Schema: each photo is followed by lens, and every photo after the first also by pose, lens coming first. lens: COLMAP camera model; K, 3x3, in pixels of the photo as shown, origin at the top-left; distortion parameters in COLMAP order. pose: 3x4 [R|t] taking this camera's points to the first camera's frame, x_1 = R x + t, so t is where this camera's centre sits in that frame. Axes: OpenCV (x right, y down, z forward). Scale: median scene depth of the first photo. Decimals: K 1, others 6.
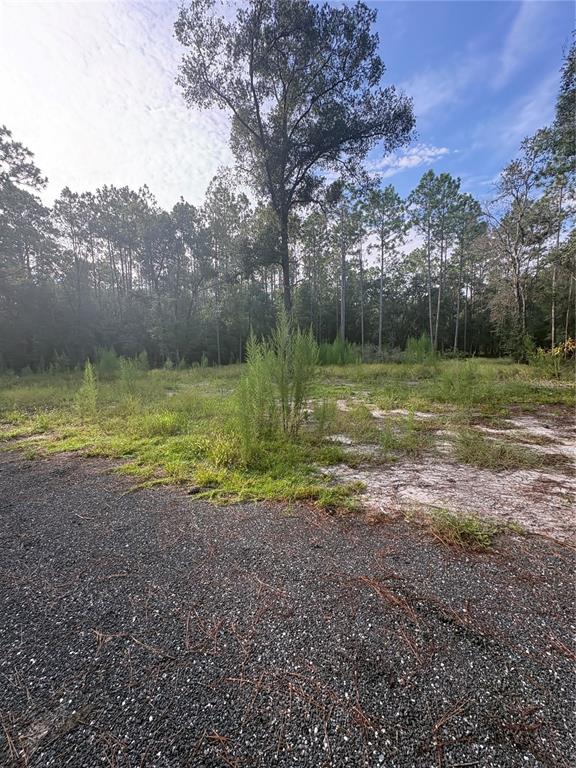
lens RADIAL K [[305.4, 0, 286.2], [0, 305.4, 386.4], [0, 0, 1]] dist [0.000801, -0.000049]
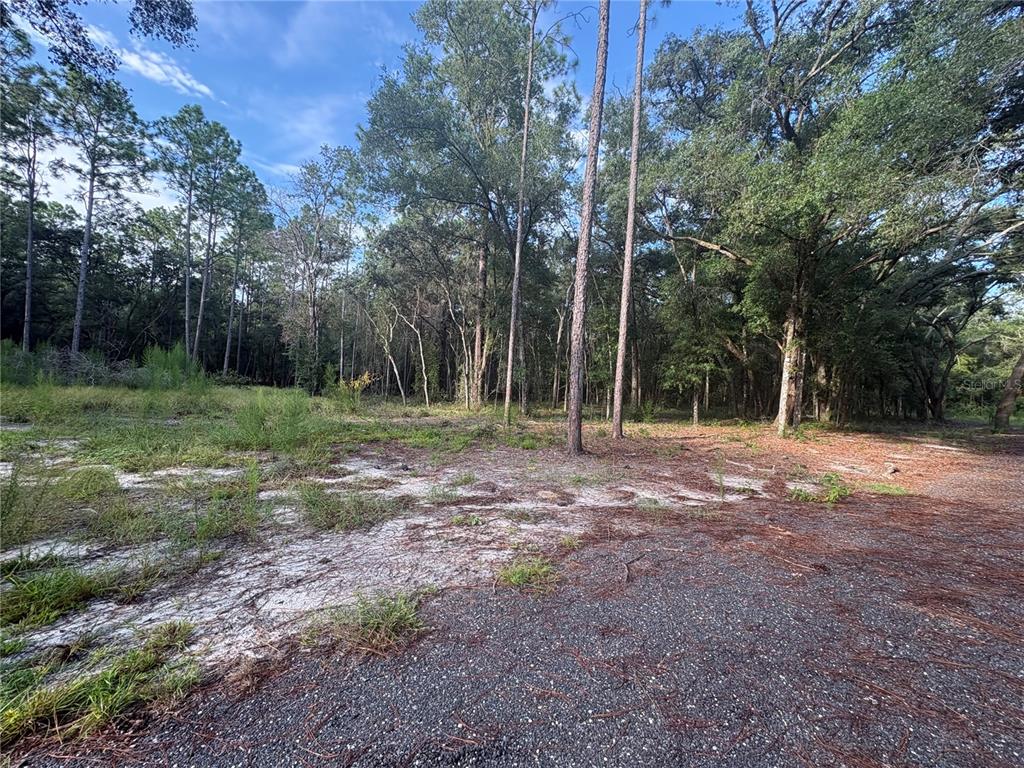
lens RADIAL K [[407.1, 0, 510.5], [0, 407.1, 389.6], [0, 0, 1]] dist [0.000801, -0.000049]
pose [[0.424171, 0.050170, 0.904191, -0.065207], [0.025872, 0.997385, -0.067478, -0.004738], [-0.905212, 0.052016, 0.421764, 0.087650]]
